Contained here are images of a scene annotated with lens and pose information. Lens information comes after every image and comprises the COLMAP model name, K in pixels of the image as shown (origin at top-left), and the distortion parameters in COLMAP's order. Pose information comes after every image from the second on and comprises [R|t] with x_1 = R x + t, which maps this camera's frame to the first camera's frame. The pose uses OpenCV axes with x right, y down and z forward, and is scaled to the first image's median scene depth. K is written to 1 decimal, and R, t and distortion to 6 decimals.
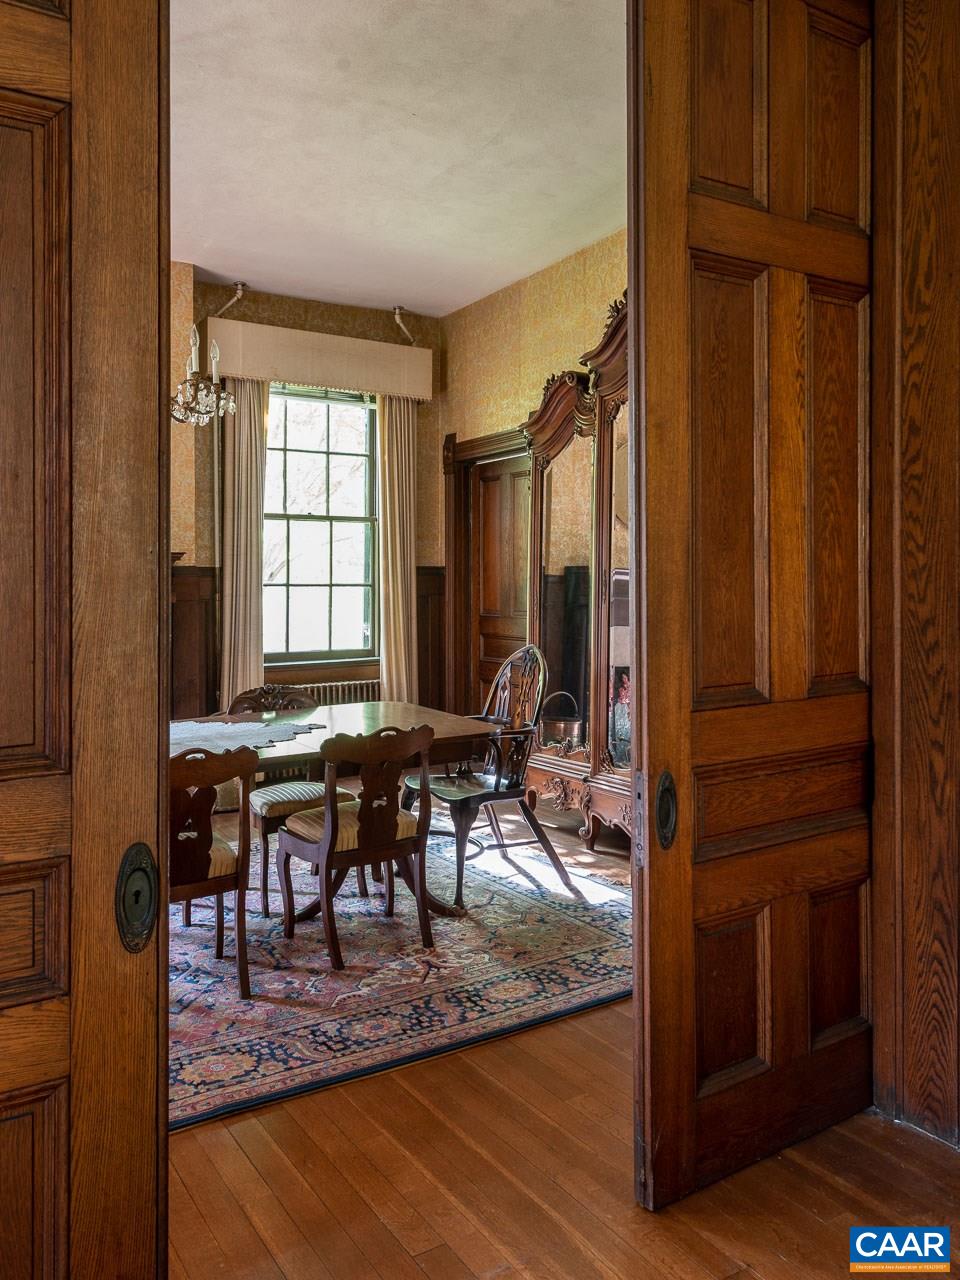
lens RADIAL K [[998.1, 0, 480.7], [0, 998.1, 642.2], [0, 0, 1]] dist [0.013073, 0.000094]
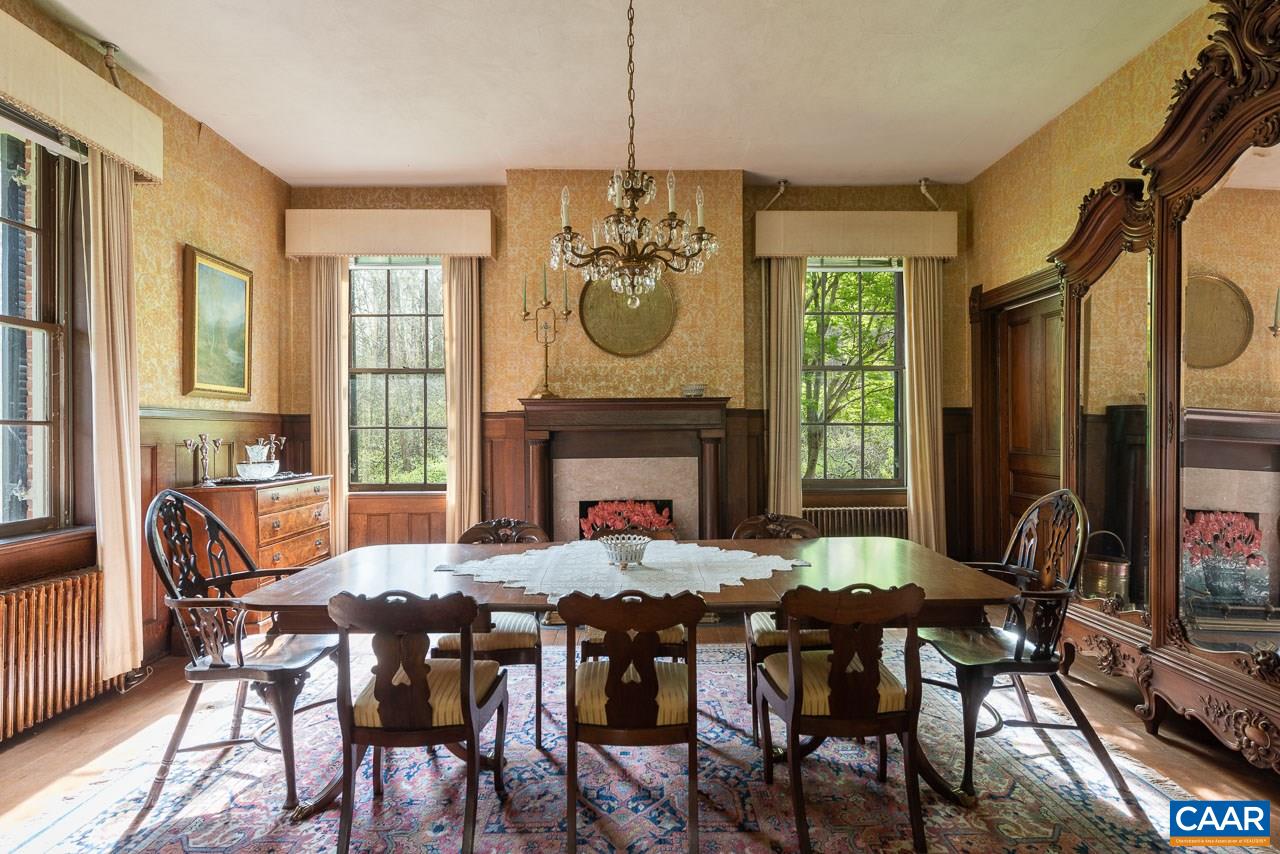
lens RADIAL K [[655.0, 0, 633.8], [0, 655.0, 419.5], [0, 0, 1]] dist [0.010942, -0.007638]
pose [[0.860498, -0.004440, -0.509435, 0.016453], [-0.031532, 0.997581, -0.061955, -0.008632], [0.508477, 0.069376, 0.858276, 0.271675]]
